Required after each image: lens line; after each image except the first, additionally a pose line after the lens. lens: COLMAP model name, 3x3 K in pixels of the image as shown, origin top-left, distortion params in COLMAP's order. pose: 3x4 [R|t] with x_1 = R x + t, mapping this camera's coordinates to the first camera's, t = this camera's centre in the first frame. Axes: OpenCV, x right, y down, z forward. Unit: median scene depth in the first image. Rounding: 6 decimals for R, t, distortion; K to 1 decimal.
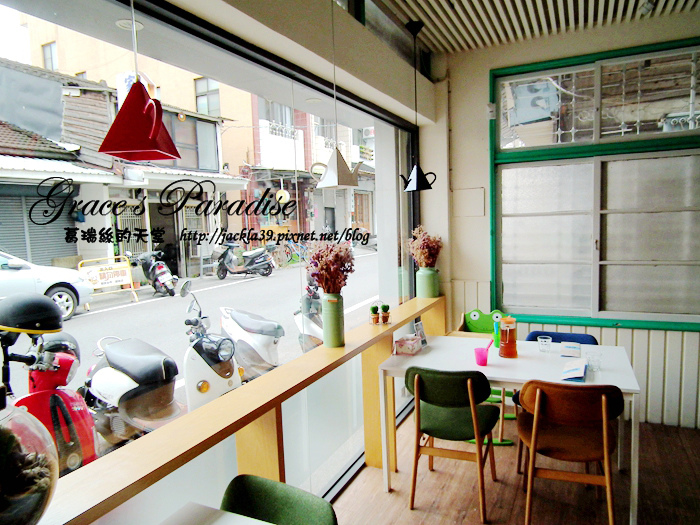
lens RADIAL K [[478.1, 0, 351.4], [0, 478.1, 266.4], [0, 0, 1]] dist [0.013203, -0.000189]
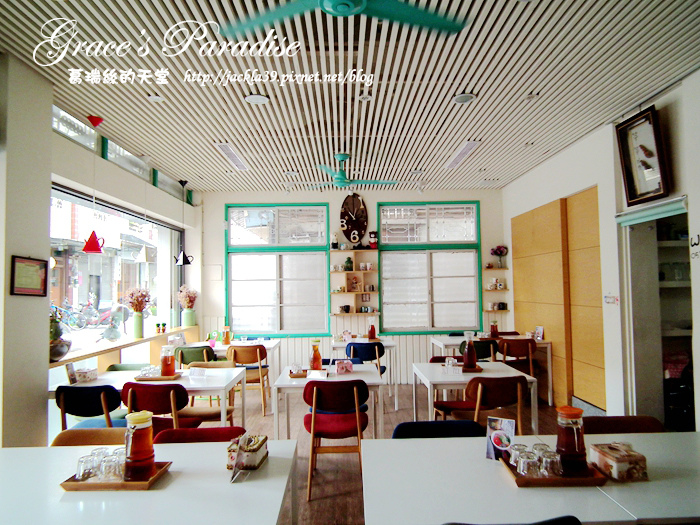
lens RADIAL K [[478.1, 0, 353.5], [0, 478.1, 265.8], [0, 0, 1]] dist [0.013203, -0.000189]
pose [[0.890513, 0.041370, 0.453072, -0.108719], [0.028578, 0.988804, -0.146459, 0.128472], [-0.454059, 0.143372, 0.879361, -0.882056]]
